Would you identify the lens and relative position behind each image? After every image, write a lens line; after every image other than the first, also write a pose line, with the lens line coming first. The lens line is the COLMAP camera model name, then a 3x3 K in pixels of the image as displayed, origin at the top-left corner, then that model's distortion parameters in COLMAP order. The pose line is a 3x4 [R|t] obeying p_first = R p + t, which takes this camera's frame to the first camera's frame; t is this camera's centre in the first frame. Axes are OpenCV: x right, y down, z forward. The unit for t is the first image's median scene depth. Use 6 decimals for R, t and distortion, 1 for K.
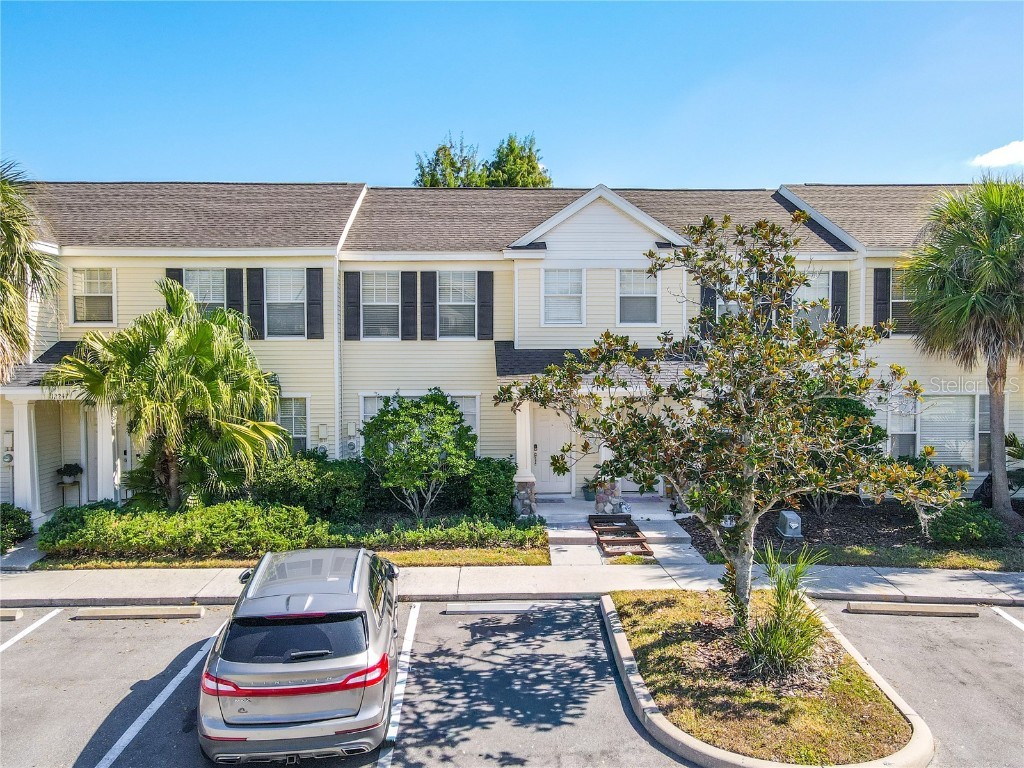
lens RADIAL K [[728.9, 0, 512.0], [0, 728.9, 384.0], [0, 0, 1]] dist [0.000026, 0.001325]
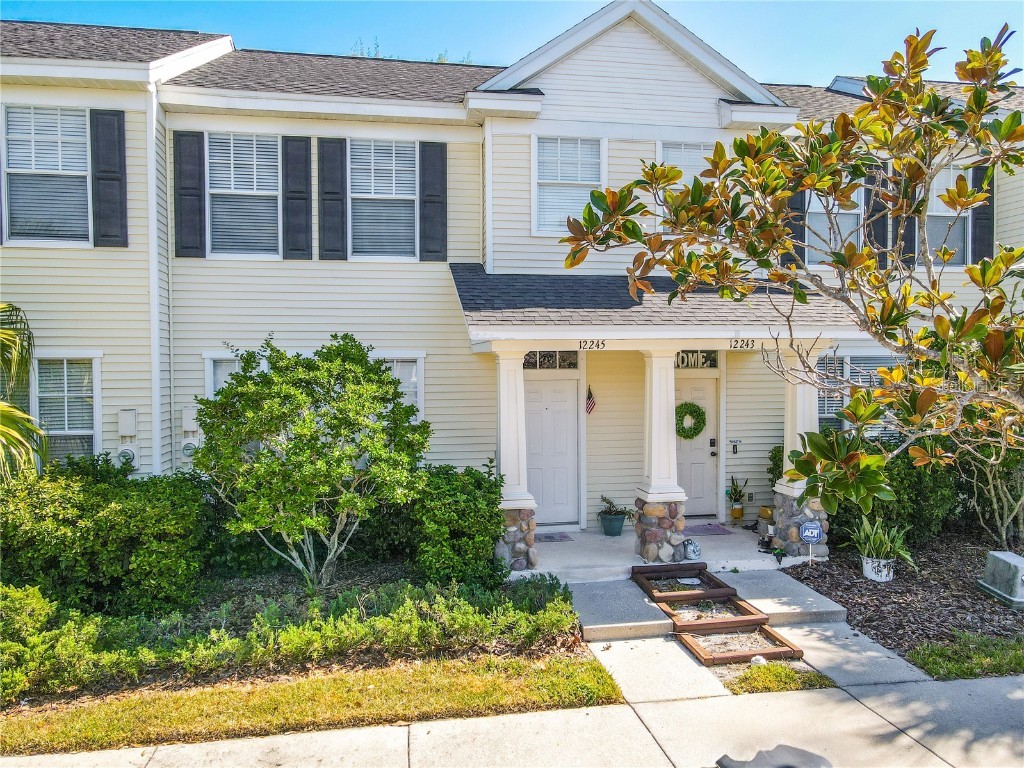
lens RADIAL K [[707.8, 0, 512.0], [0, 707.8, 384.0], [0, 0, 1]] dist [-0.004024, 0.042043]
pose [[0.992115, -0.006658, 0.125156, -0.050325], [0.008739, 0.999832, -0.016089, 0.050269], [-0.125028, 0.017056, 0.992007, 0.481433]]
